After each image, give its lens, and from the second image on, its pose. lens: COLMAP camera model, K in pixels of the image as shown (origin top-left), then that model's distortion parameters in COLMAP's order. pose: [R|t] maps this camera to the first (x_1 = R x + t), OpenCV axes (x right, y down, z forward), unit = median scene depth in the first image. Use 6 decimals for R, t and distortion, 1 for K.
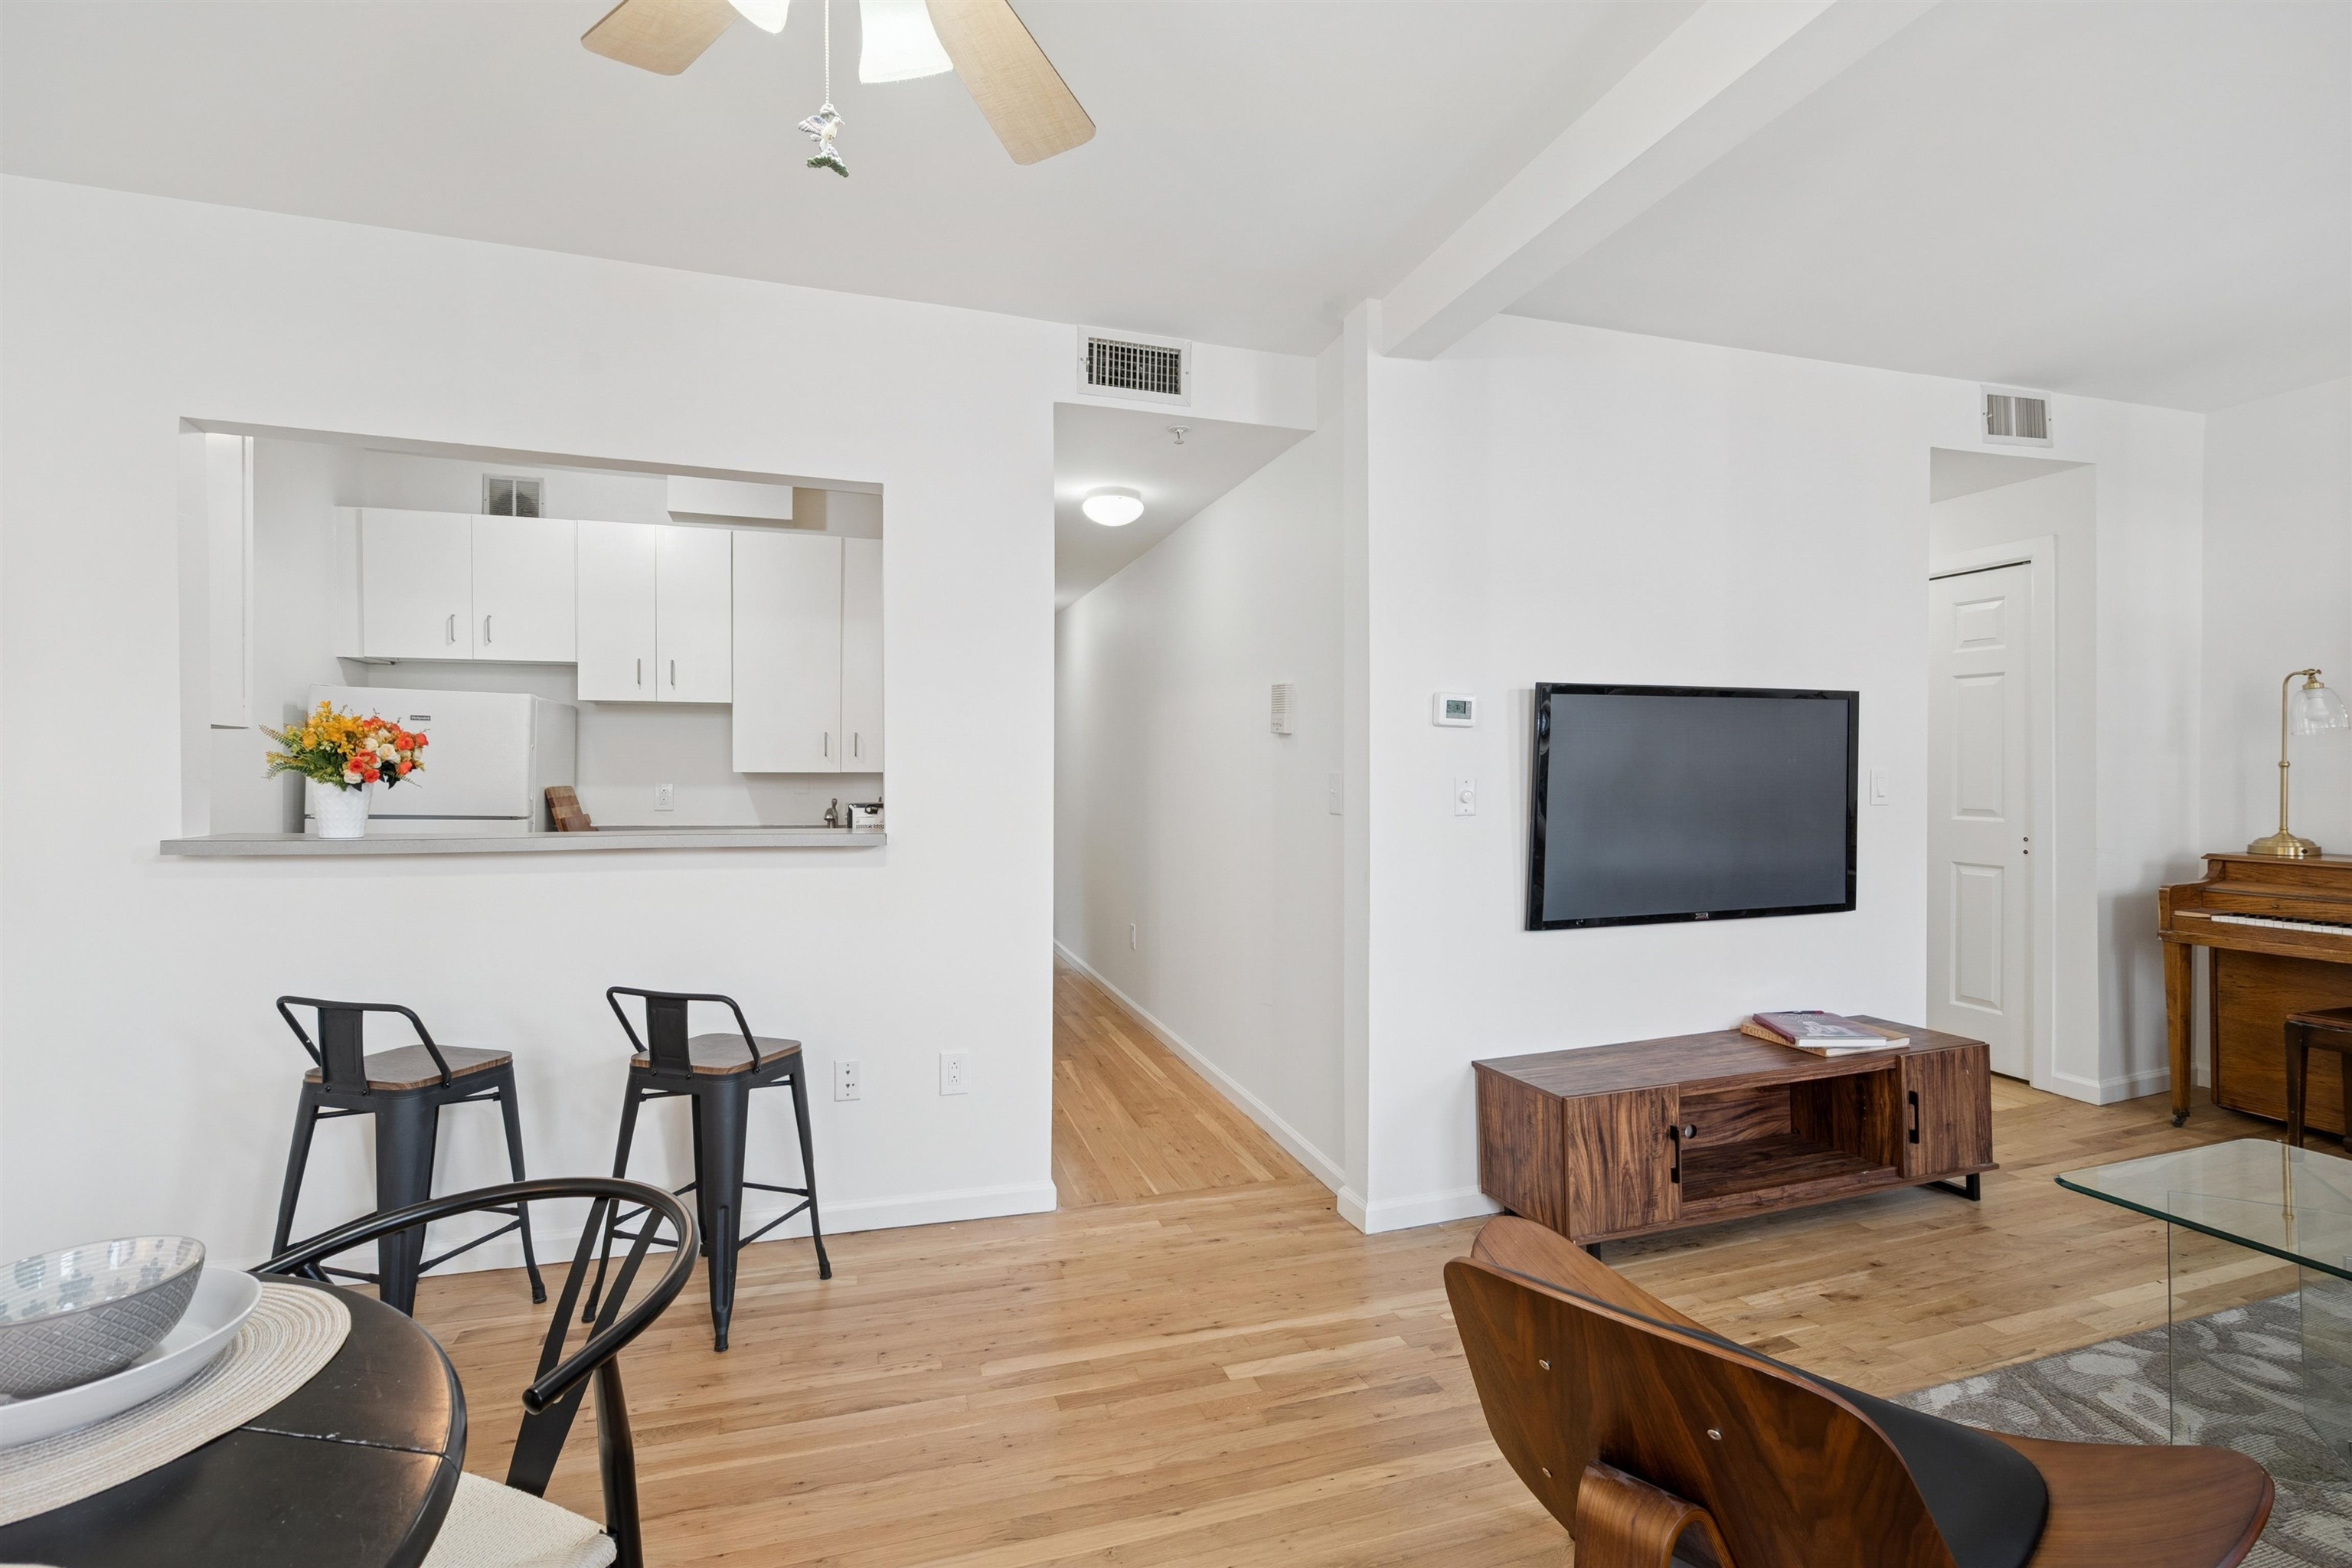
lens RADIAL K [[1055.0, 0, 1184.0], [0, 1055.0, 785.1], [0, 0, 1]] dist [-0.002731, 0.000974]
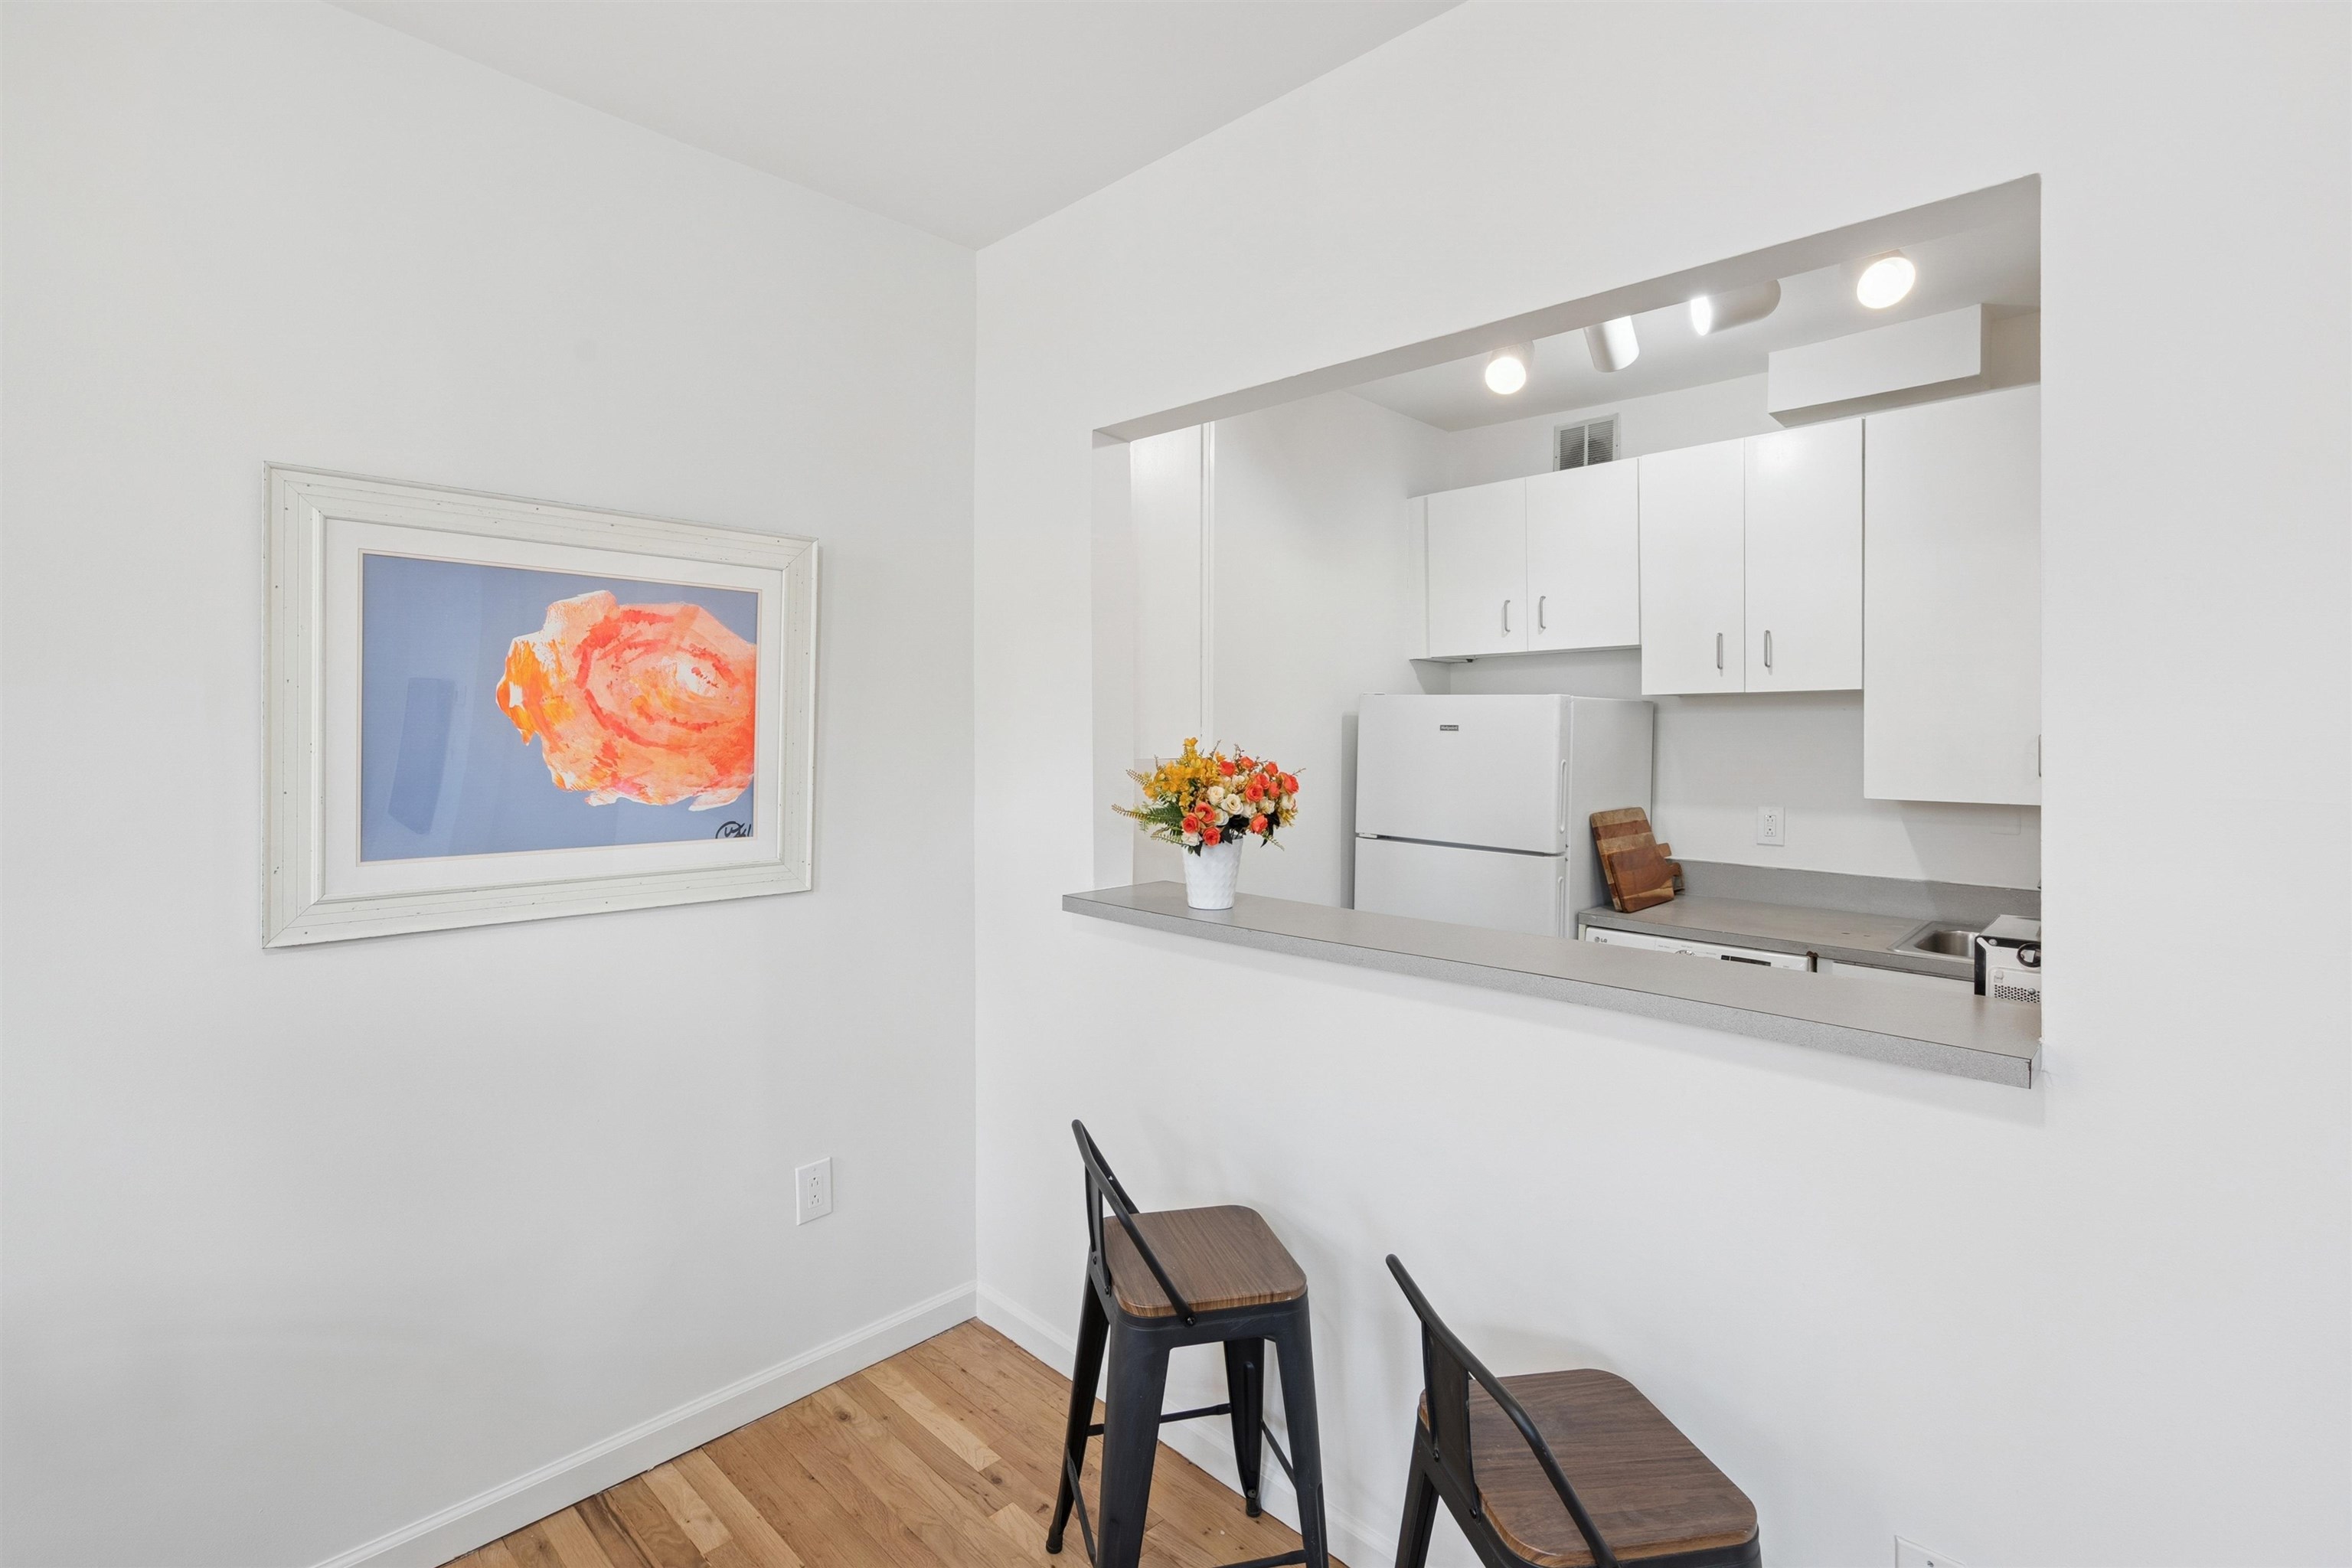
lens RADIAL K [[1094.2, 0, 1153.8], [0, 1094.2, 760.1], [0, 0, 1]] dist [0.001248, 0.000226]
pose [[0.462789, 0.010521, -0.886406, -0.075487], [-0.004640, 0.999945, 0.009446, -0.060278], [0.886456, -0.000259, 0.462812, 0.505247]]
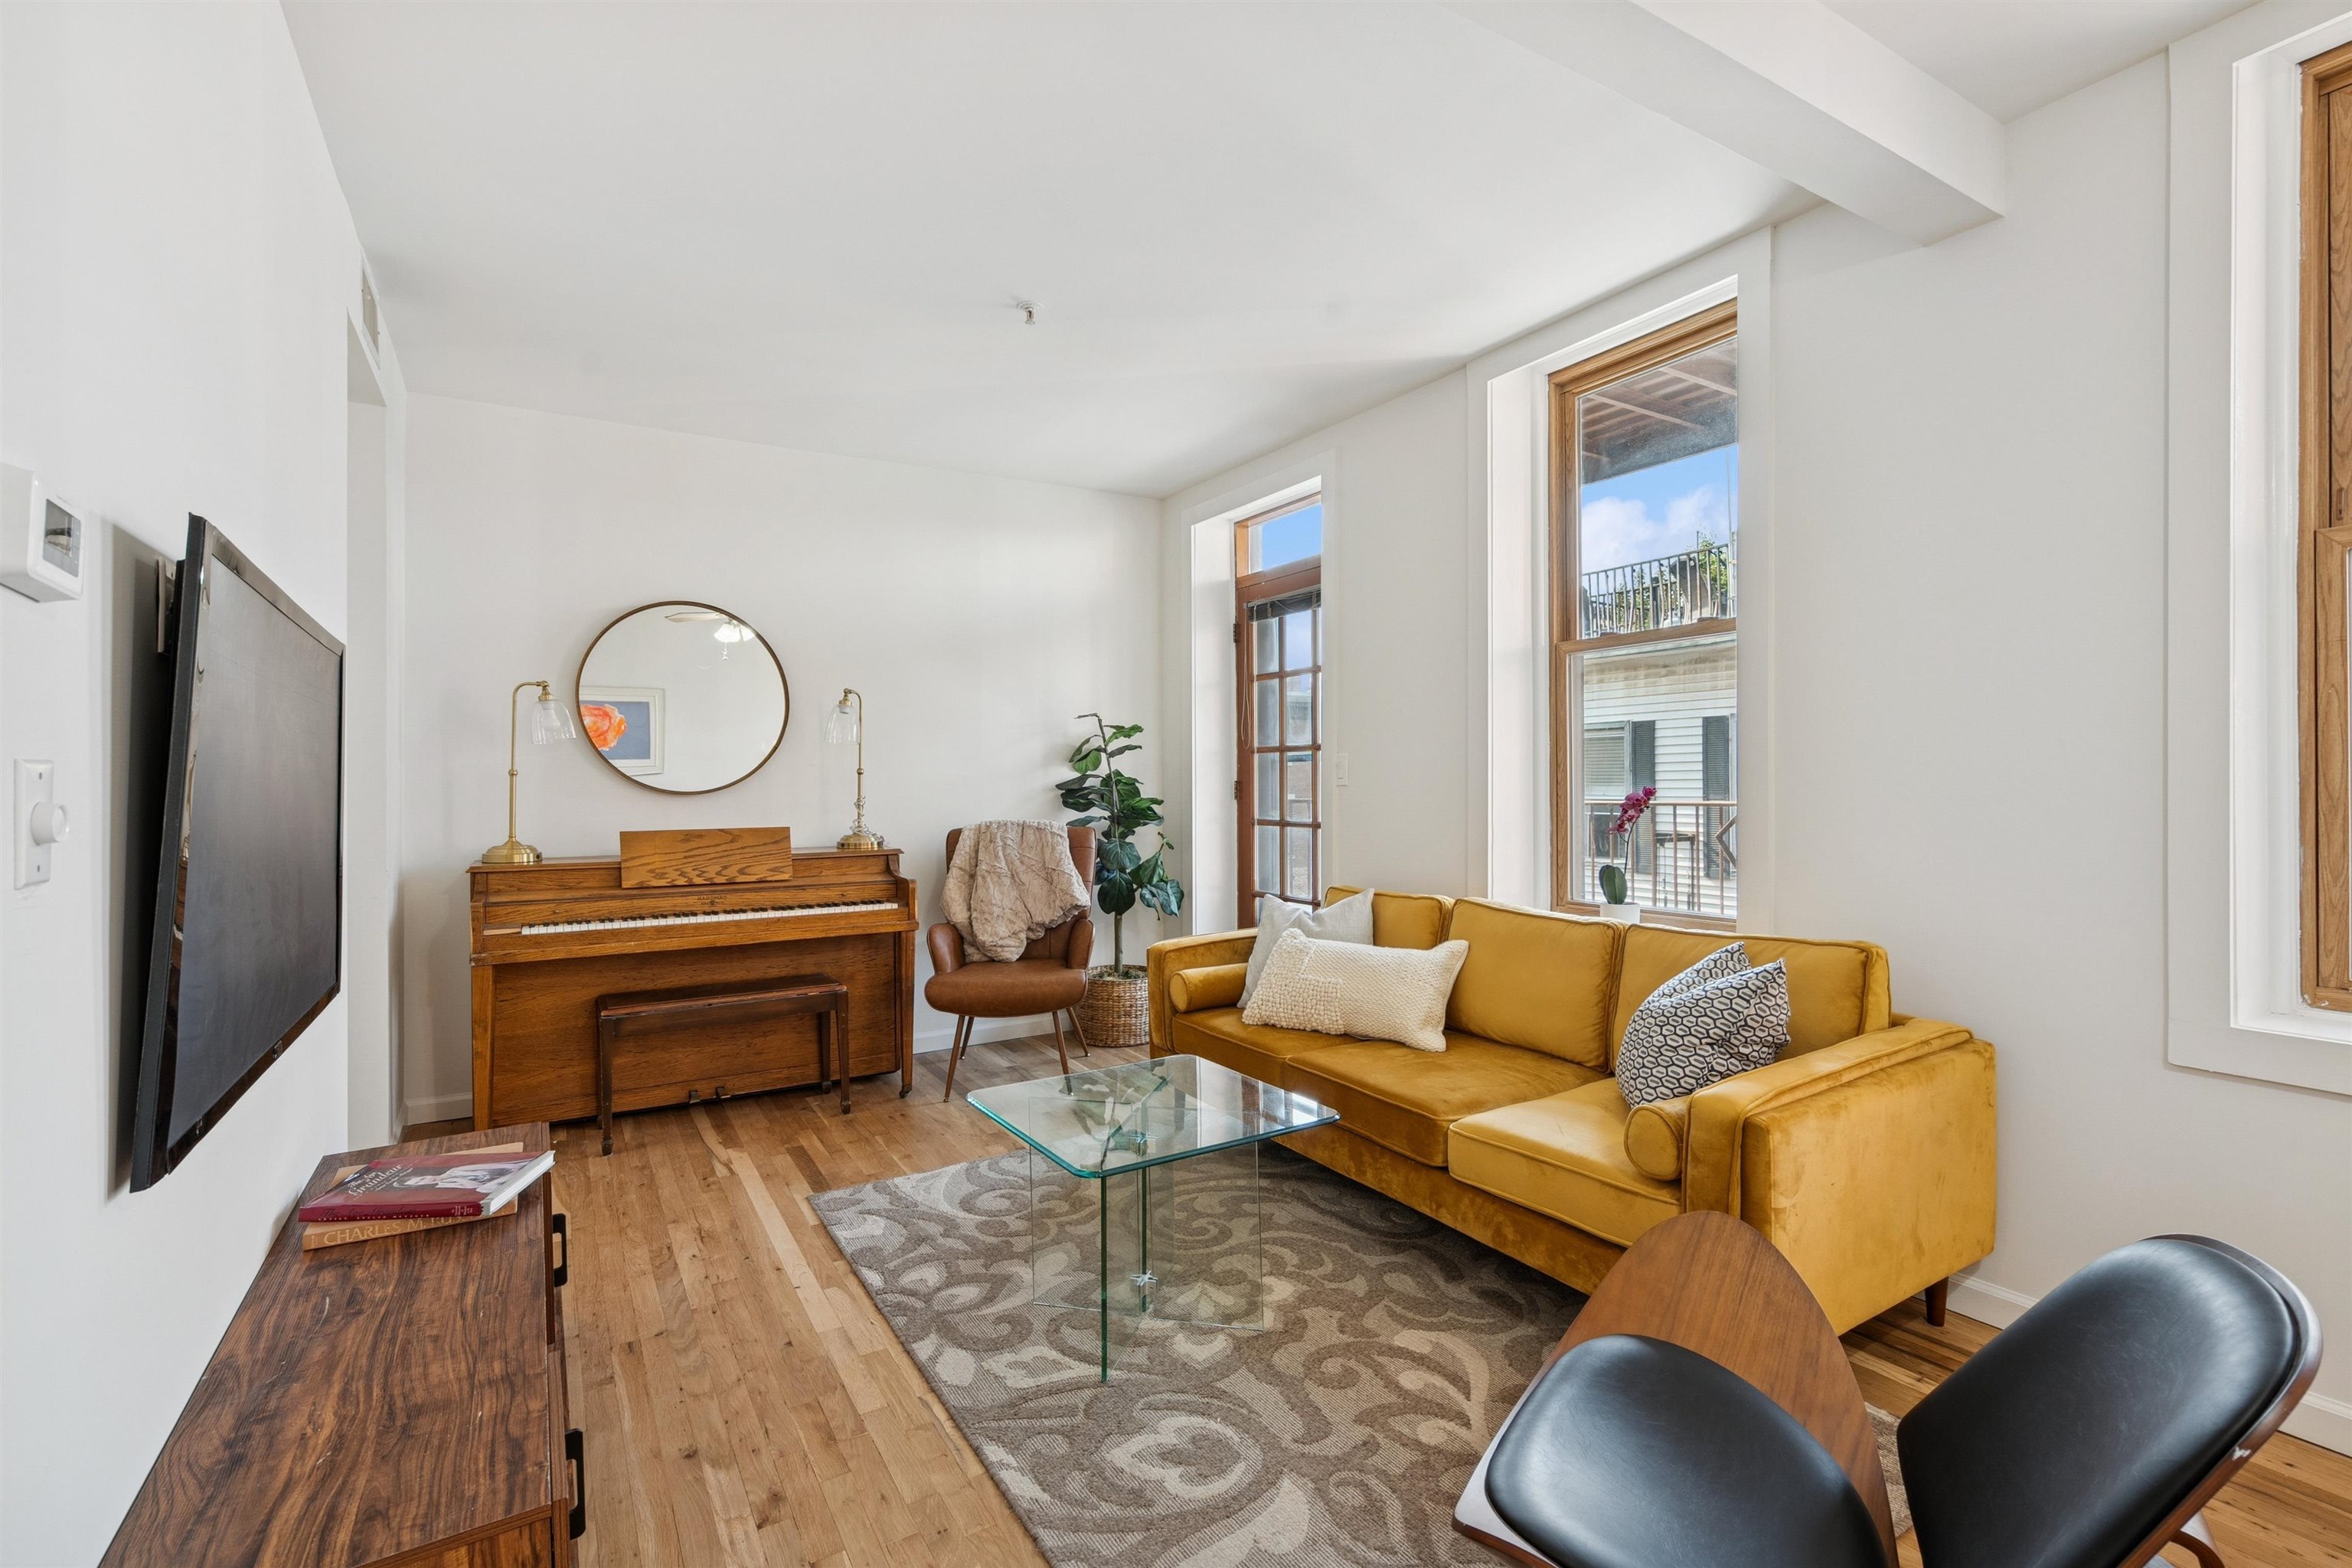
lens RADIAL K [[1066.8, 0, 1169.7], [0, 1066.8, 758.8], [0, 0, 1]] dist [-0.009093, 0.007909]
pose [[-0.227952, 0.028957, 0.973242, -0.123374], [0.017559, 0.999517, -0.025627, 0.005358], [-0.973514, 0.011247, -0.228351, 0.763675]]
